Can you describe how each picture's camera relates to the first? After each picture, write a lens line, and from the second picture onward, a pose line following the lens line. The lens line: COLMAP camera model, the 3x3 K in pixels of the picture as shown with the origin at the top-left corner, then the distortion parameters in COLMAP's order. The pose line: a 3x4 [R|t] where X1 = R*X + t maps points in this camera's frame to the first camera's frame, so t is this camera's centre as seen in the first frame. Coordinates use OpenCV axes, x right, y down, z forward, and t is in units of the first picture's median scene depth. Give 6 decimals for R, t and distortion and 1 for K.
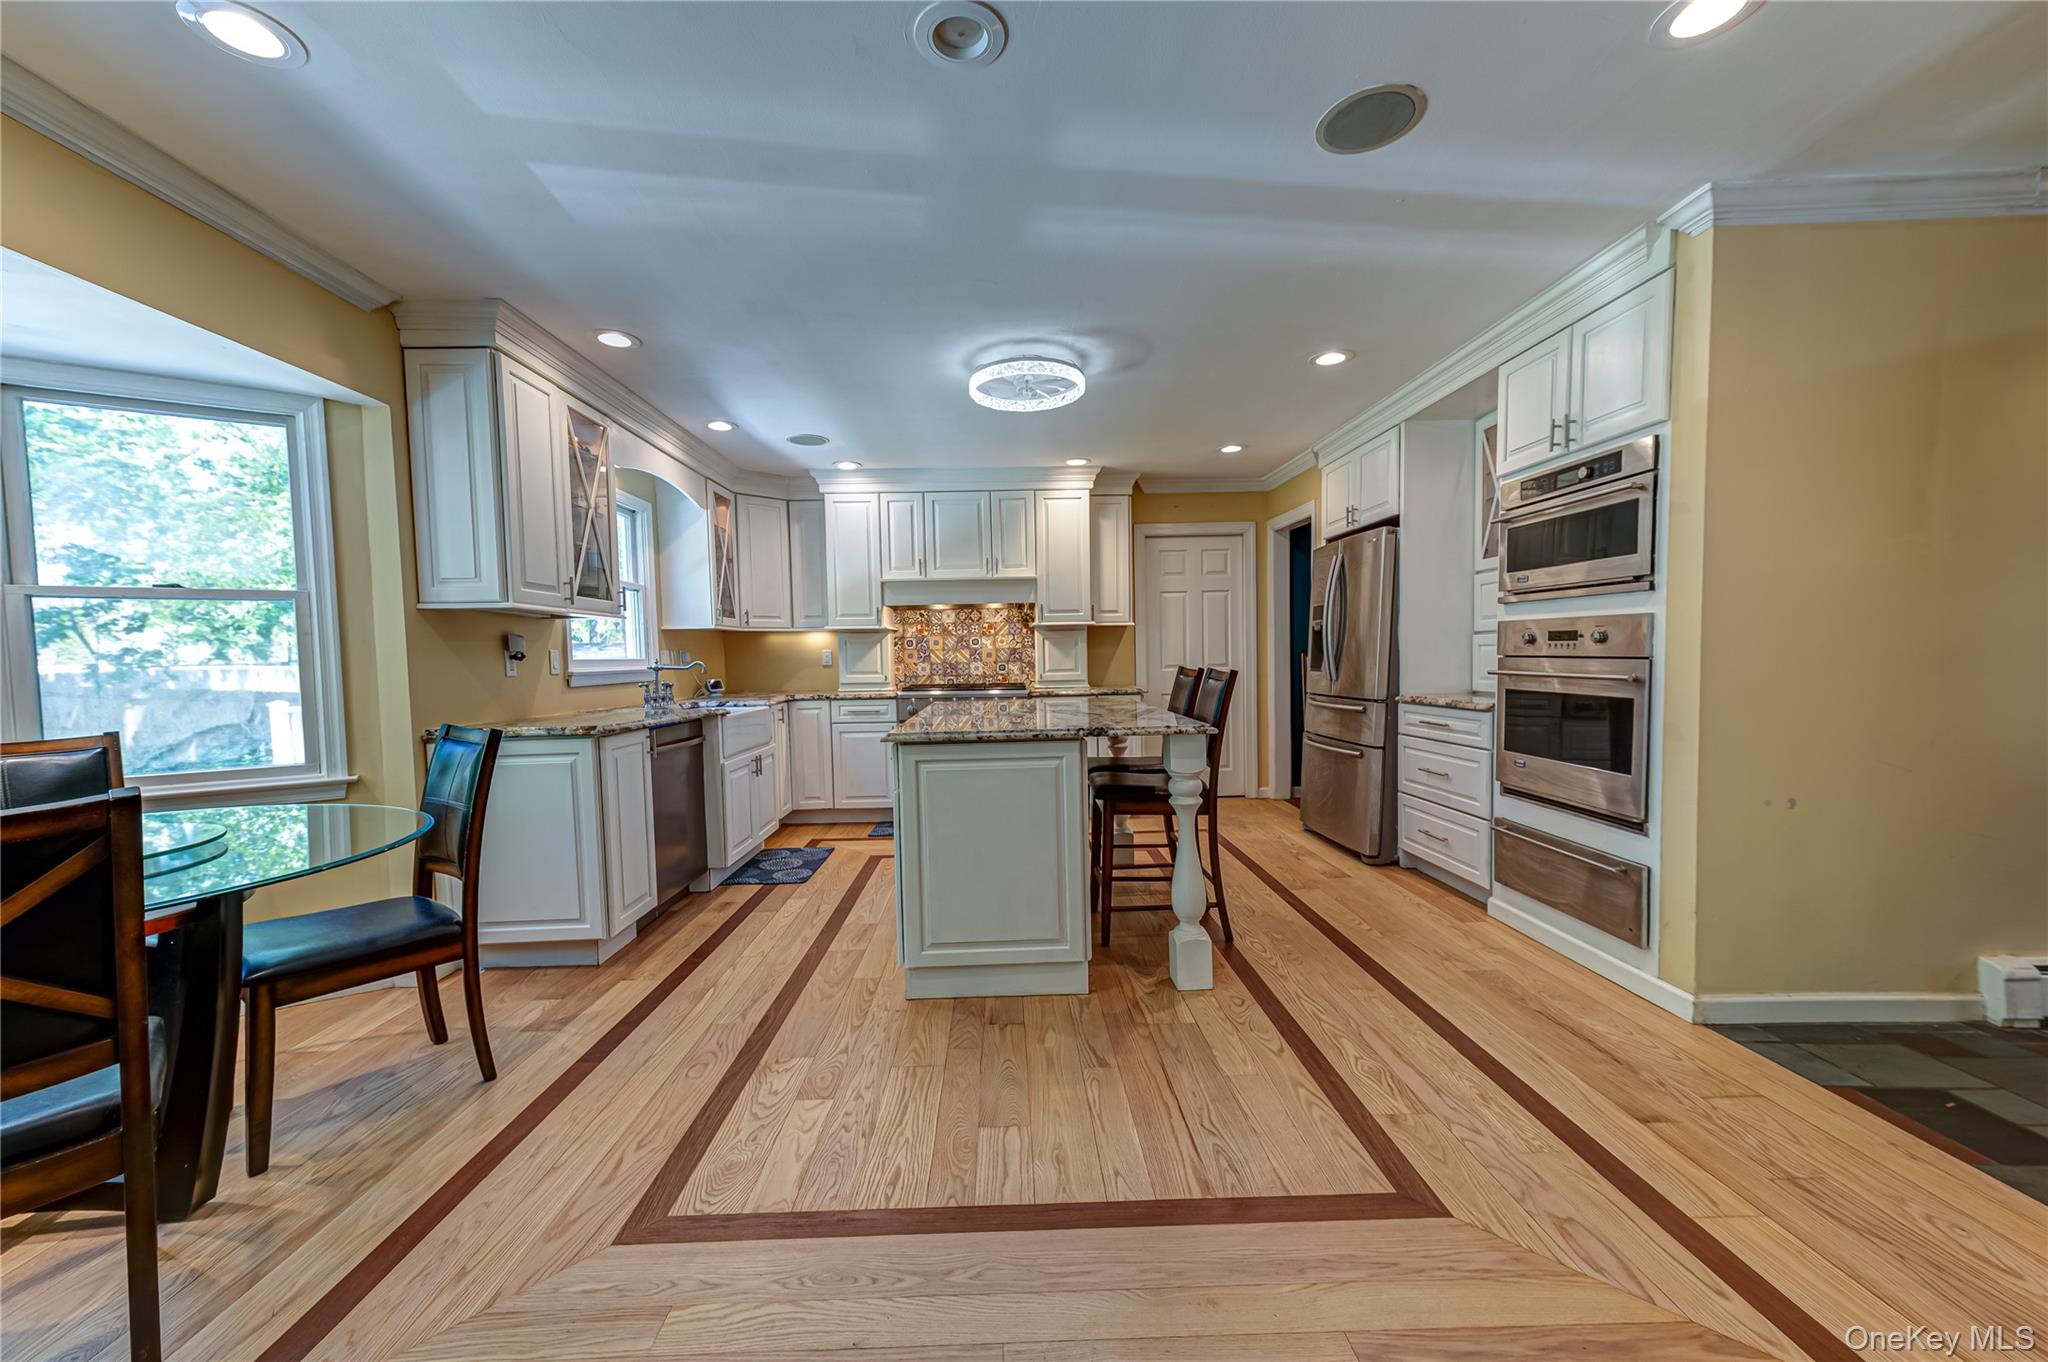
lens RADIAL K [[792.1, 0, 1020.5], [0, 792.1, 690.8], [0, 0, 1]] dist [0.014388, 0.000034]
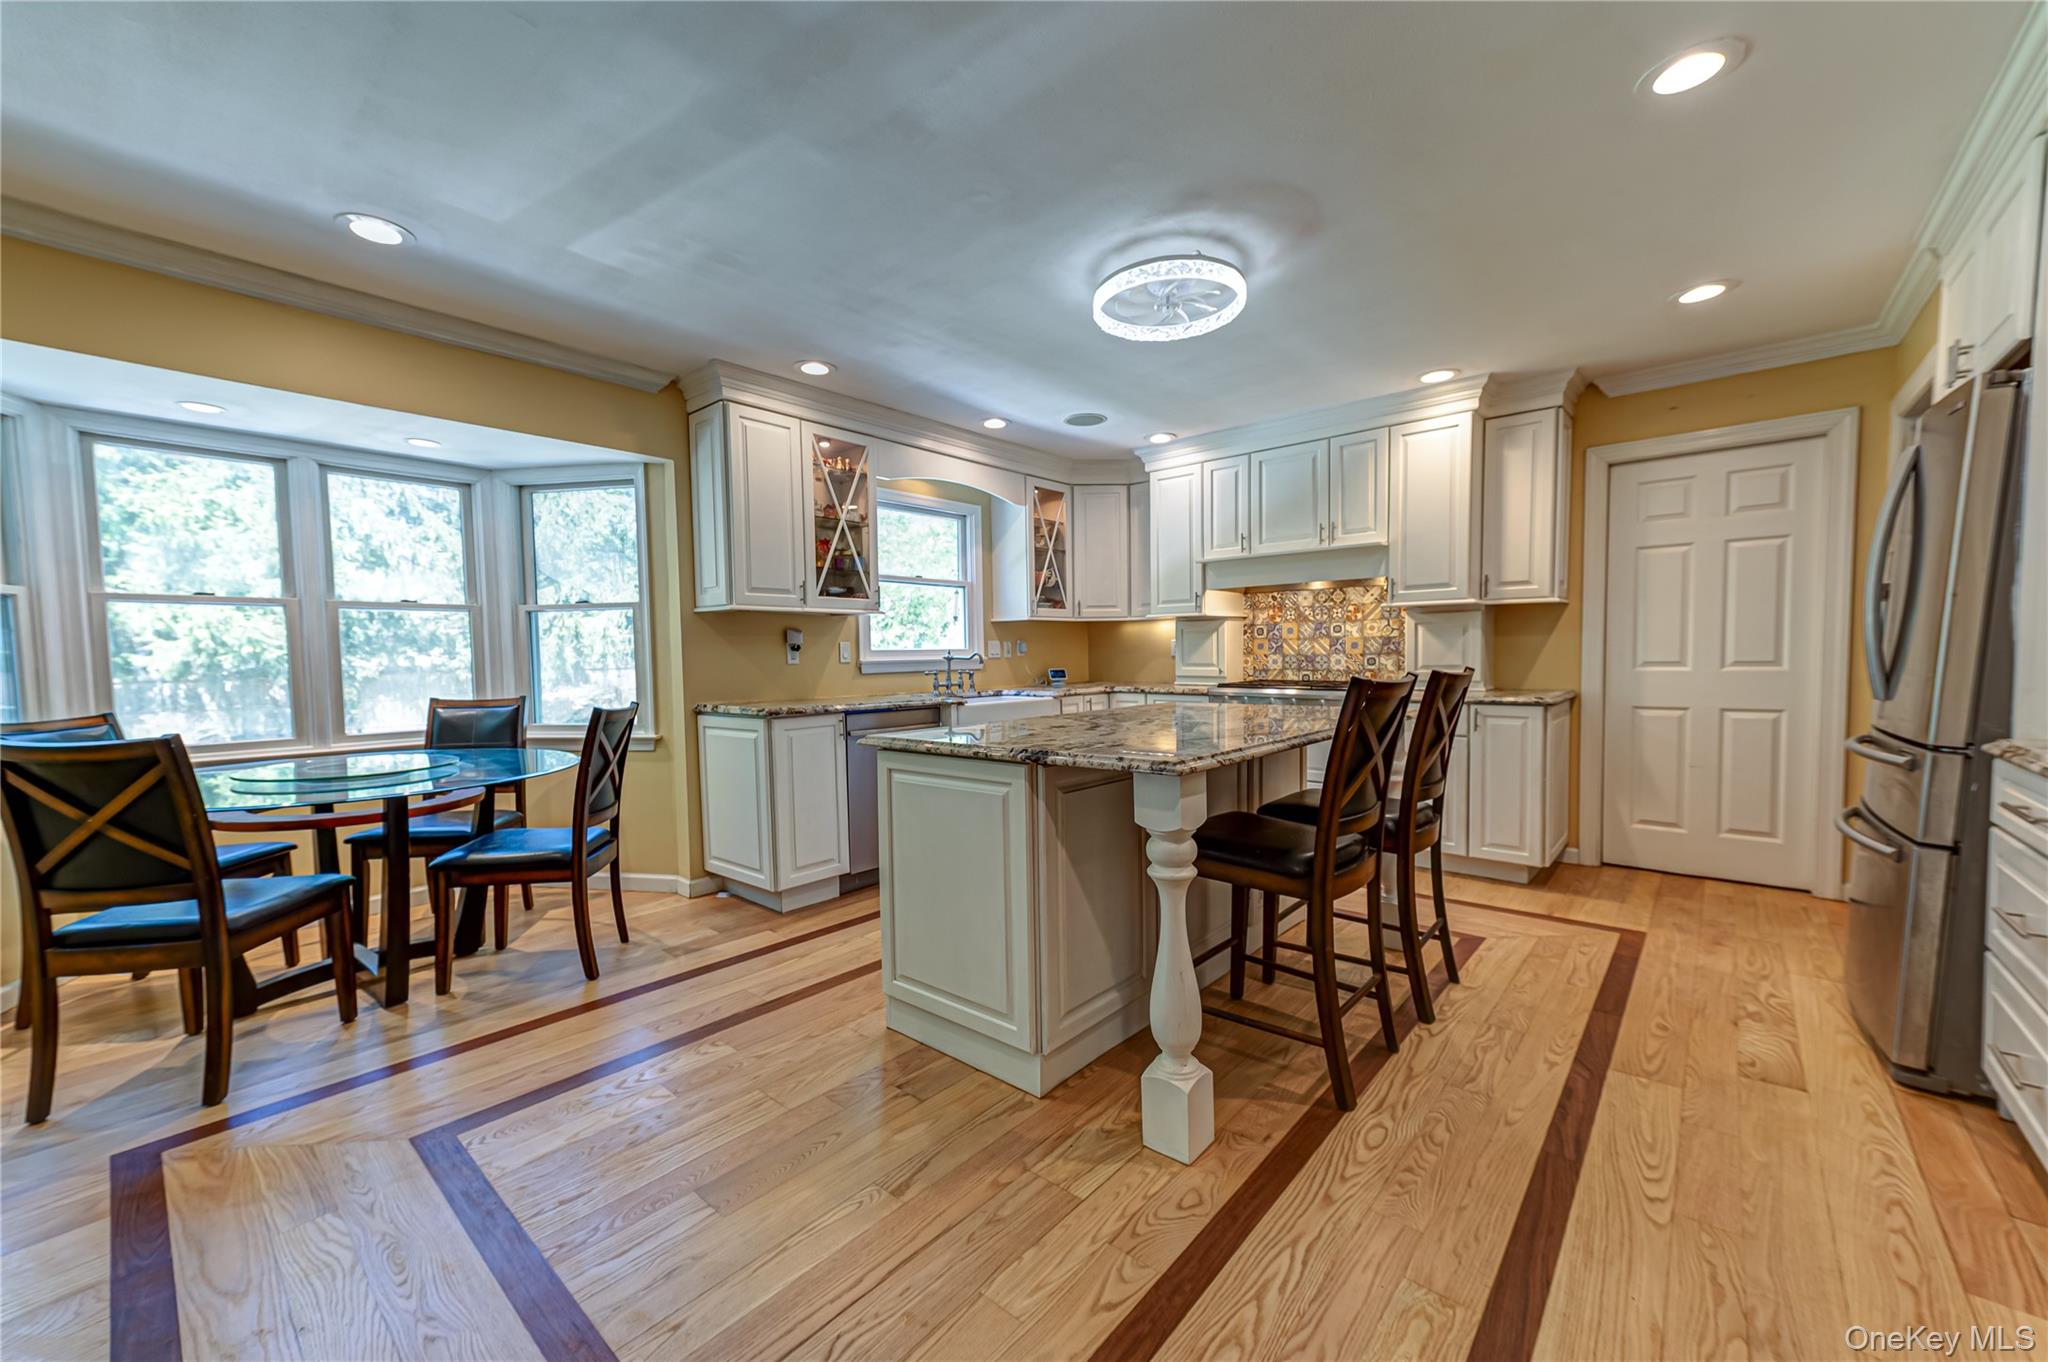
lens RADIAL K [[792.1, 0, 1020.5], [0, 792.1, 690.8], [0, 0, 1]] dist [0.014388, 0.000034]
pose [[0.739229, 0.042318, -0.672123, 0.280891], [-0.030208, 0.999103, 0.029682, -0.014957], [0.672777, -0.001639, 0.739844, 0.210531]]
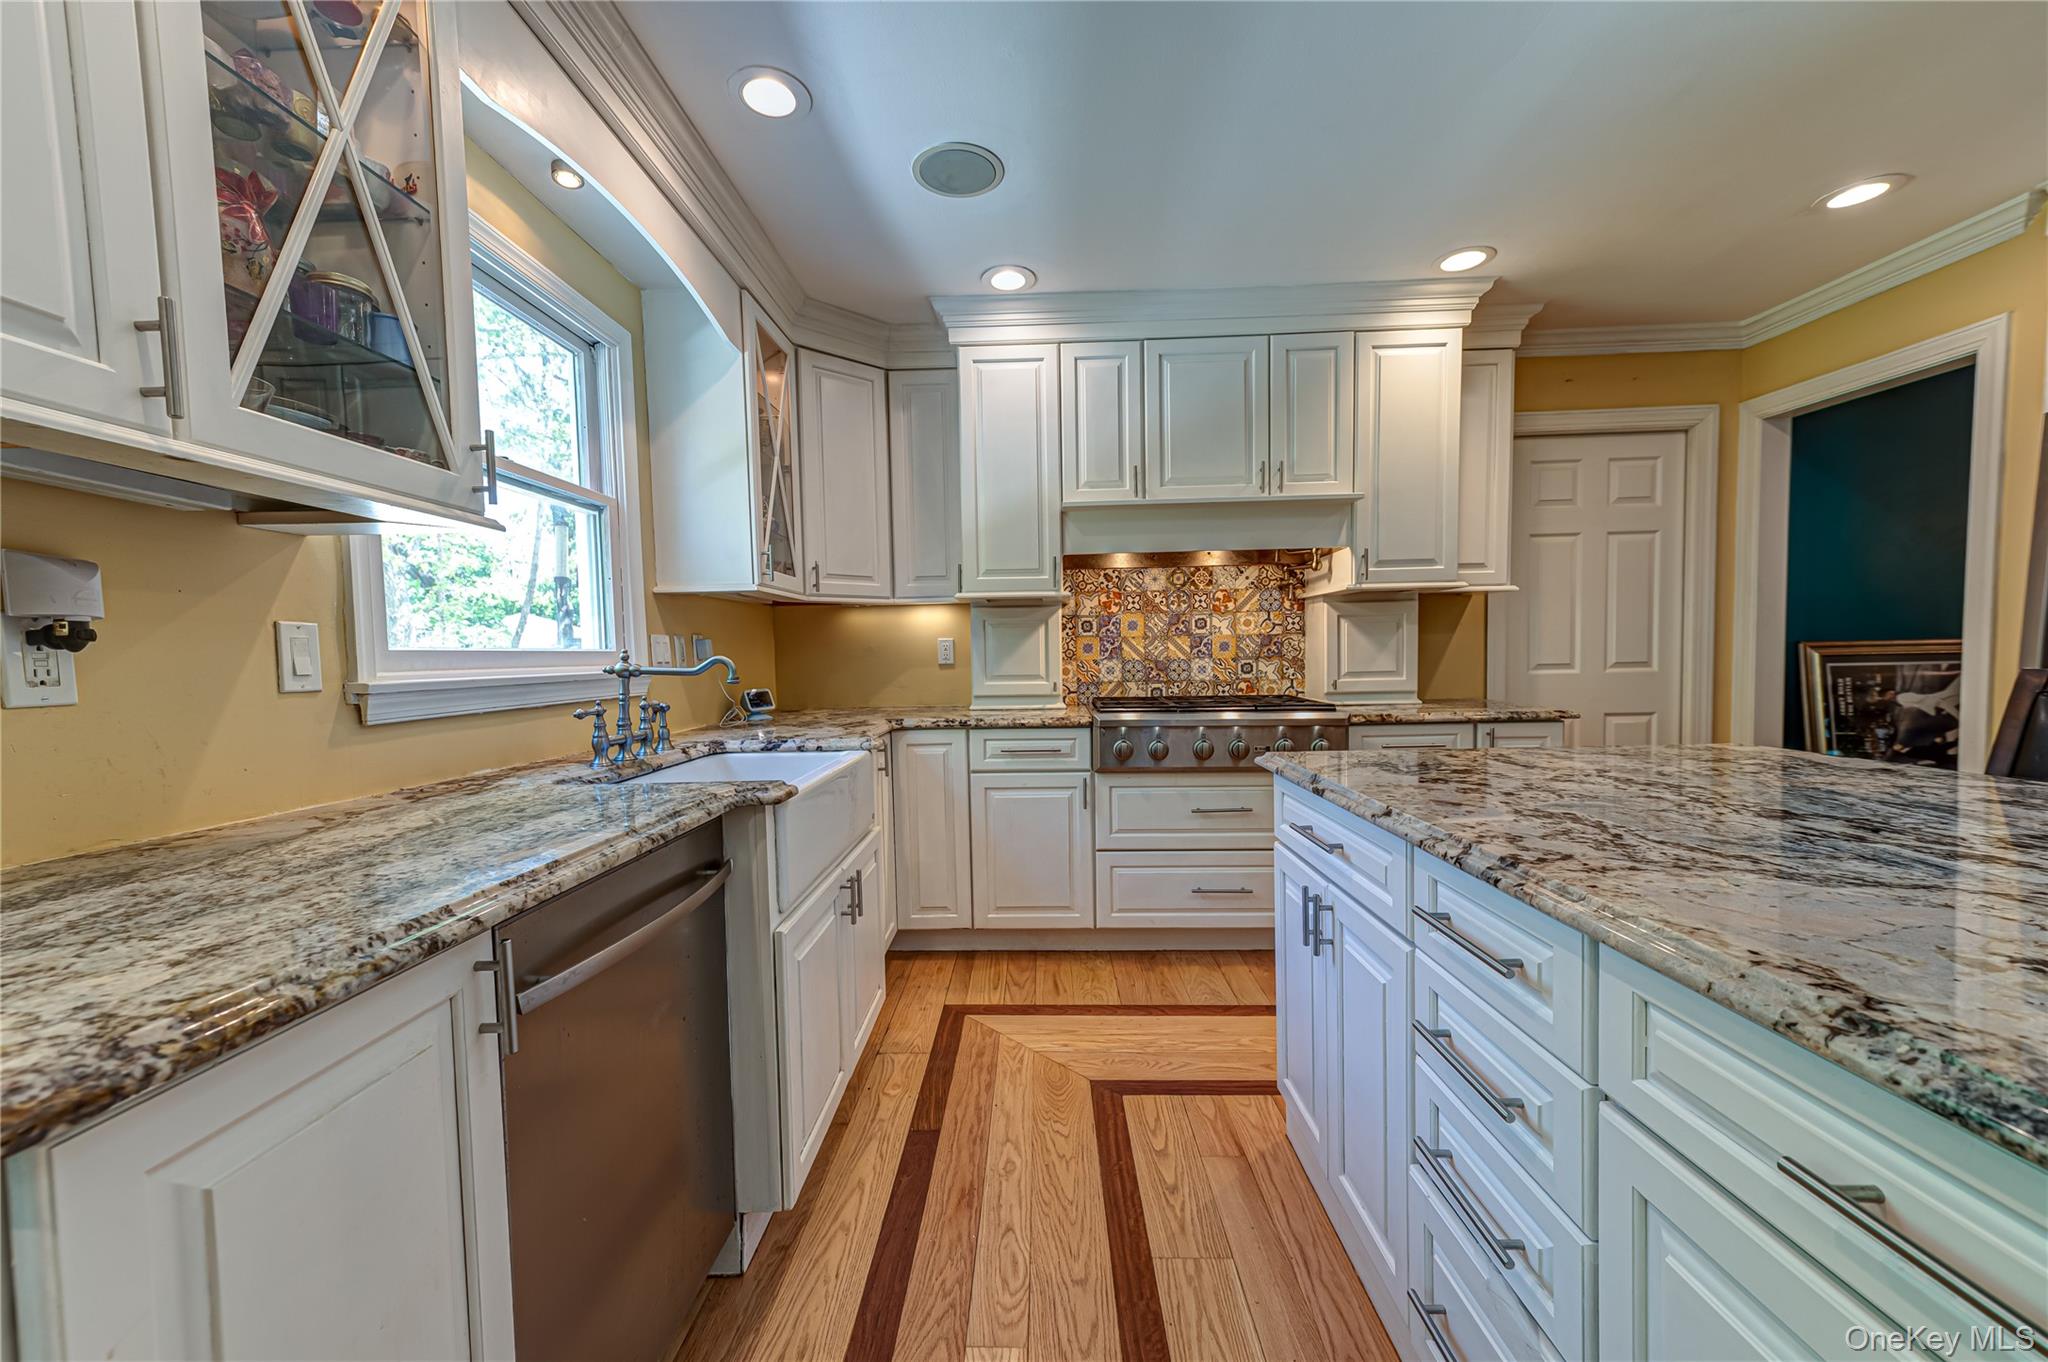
lens RADIAL K [[797.7, 0, 1020.5], [0, 797.7, 691.9], [0, 0, 1]] dist [0.016028, 0.000179]
pose [[0.998693, 0.003846, -0.050966, -0.178181], [-0.003608, 0.999982, 0.004769, -0.016185], [0.050984, -0.004579, 0.998689, 0.463943]]
